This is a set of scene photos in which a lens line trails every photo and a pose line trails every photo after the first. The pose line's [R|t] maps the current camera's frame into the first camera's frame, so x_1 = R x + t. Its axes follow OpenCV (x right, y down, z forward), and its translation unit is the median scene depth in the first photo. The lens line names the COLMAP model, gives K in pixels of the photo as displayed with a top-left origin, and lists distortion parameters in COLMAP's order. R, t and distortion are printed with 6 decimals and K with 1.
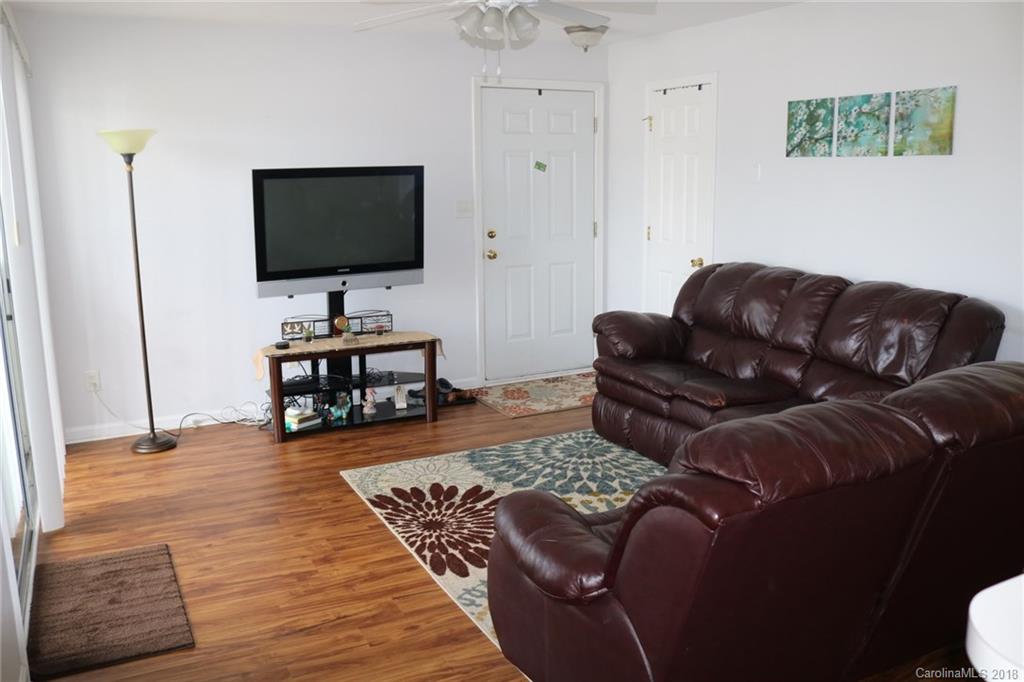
lens RADIAL K [[842.1, 0, 511.2], [0, 842.1, 335.7], [0, 0, 1]] dist [-0.155191, 0.130376]
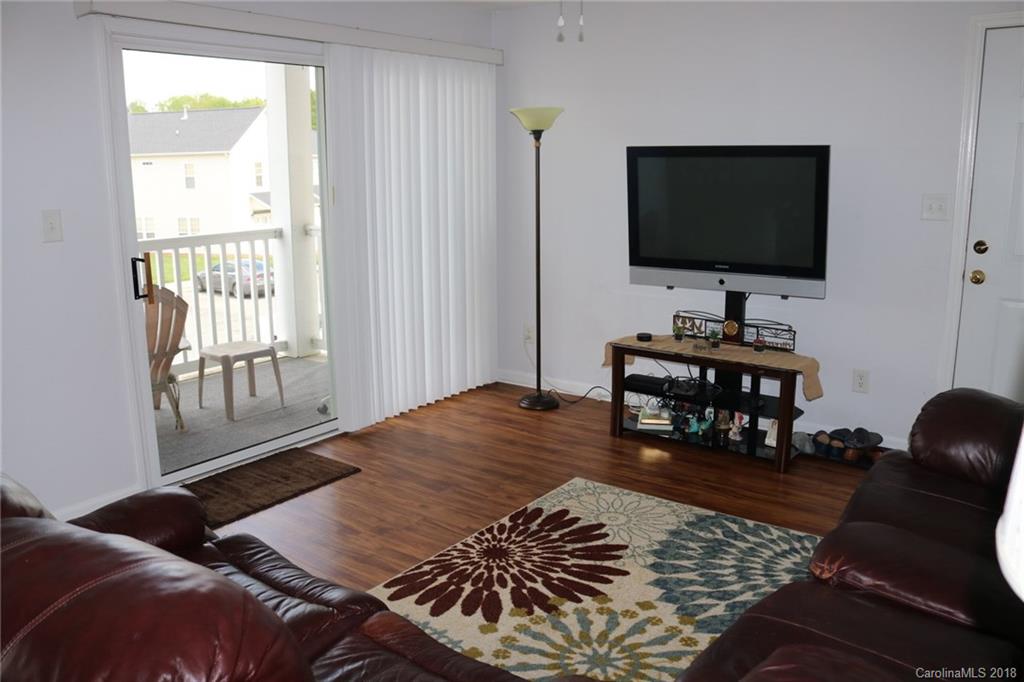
lens RADIAL K [[842.1, 0, 511.2], [0, 842.1, 335.7], [0, 0, 1]] dist [-0.155191, 0.130376]
pose [[0.443156, 0.191555, -0.875740, 0.505780], [-0.170453, 0.977086, 0.127468, -0.088584], [0.880090, 0.092784, 0.465652, 0.458913]]
